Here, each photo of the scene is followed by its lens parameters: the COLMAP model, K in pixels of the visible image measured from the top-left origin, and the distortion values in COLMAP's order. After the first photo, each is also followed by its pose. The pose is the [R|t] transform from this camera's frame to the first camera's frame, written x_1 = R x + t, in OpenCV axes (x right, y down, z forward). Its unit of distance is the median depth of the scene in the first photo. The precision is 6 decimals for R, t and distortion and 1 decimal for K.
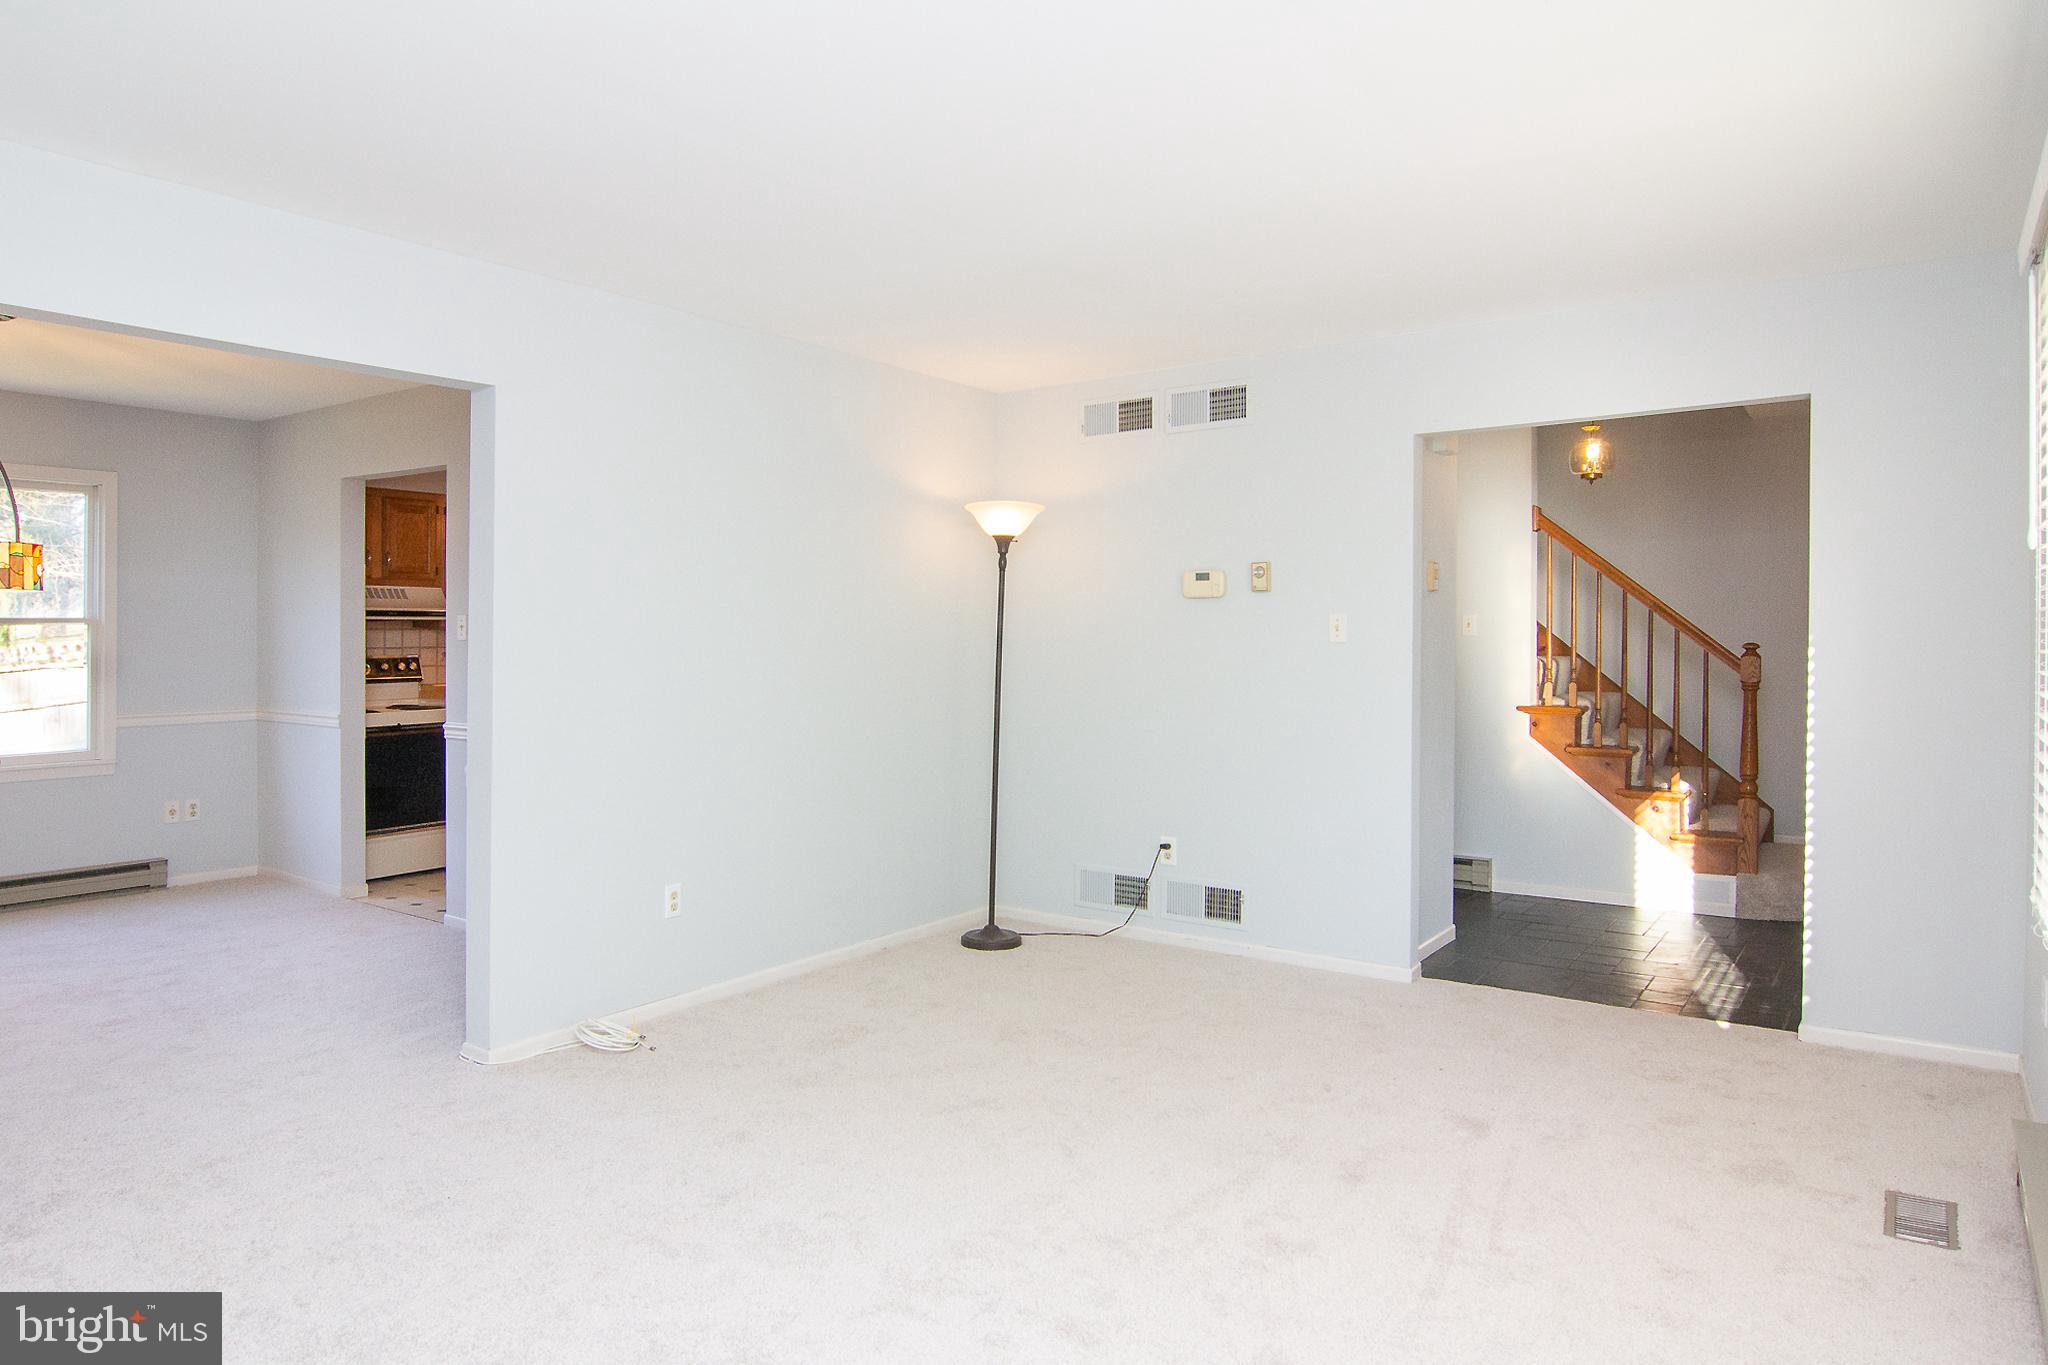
lens RADIAL K [[1288.5, 0, 1023.9], [0, 1288.5, 582.9], [0, 0, 1]] dist [-0.001335, -0.000763]
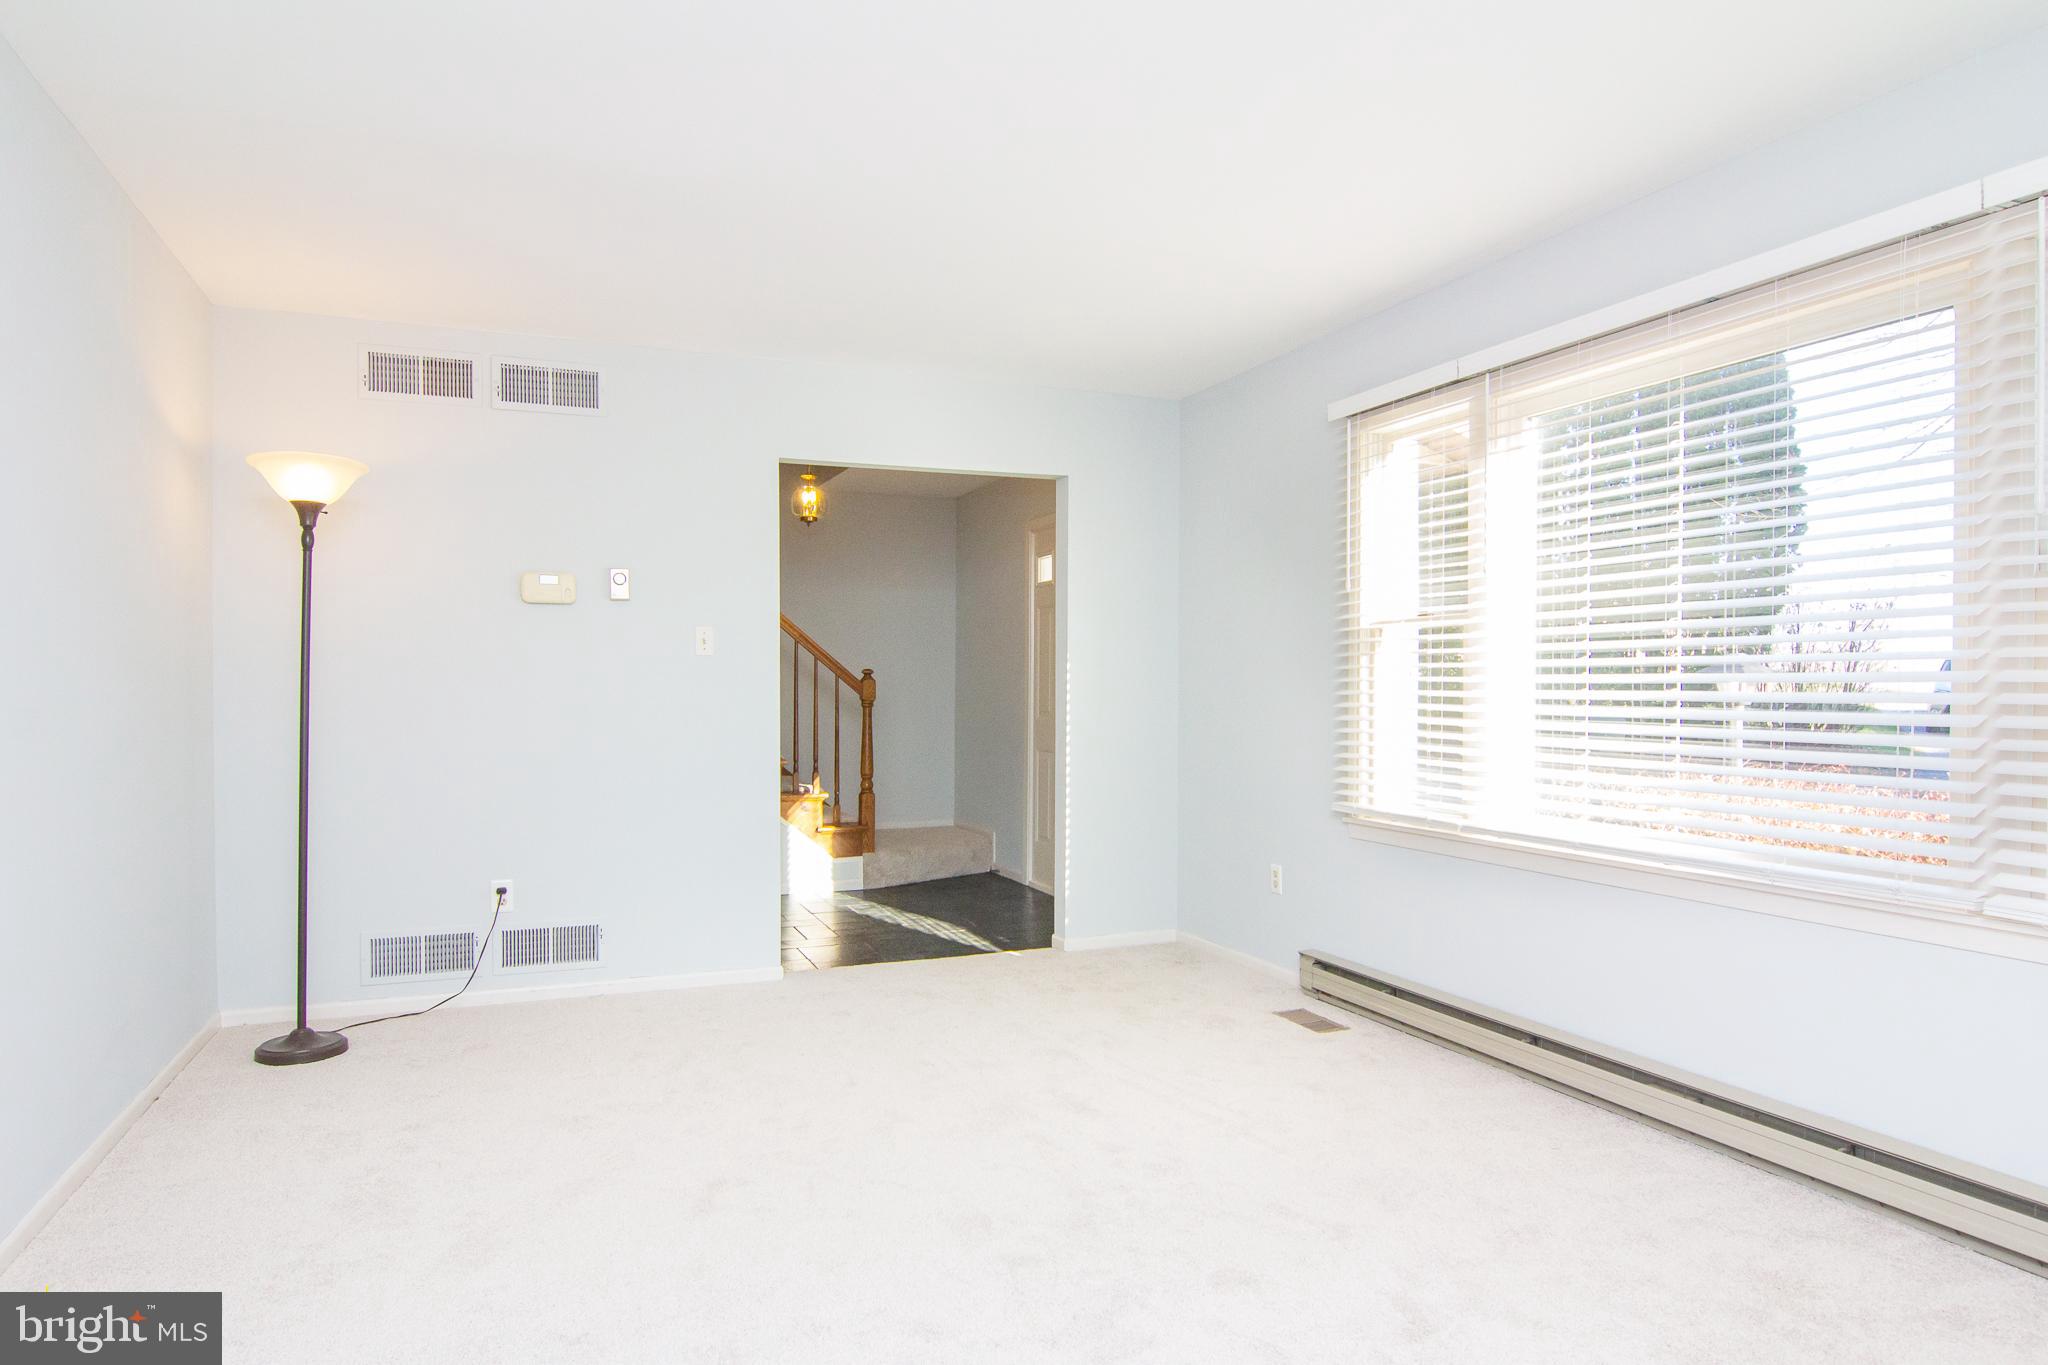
lens RADIAL K [[1197.1, 0, 1024.0], [0, 1197.1, 682.5], [0, 0, 1]] dist [-0.001154, -0.000202]
pose [[0.532808, 0.005574, 0.846218, -0.373561], [-0.033859, 0.999318, 0.014736, 0.041818], [-0.845558, -0.036504, 0.532634, 0.283506]]
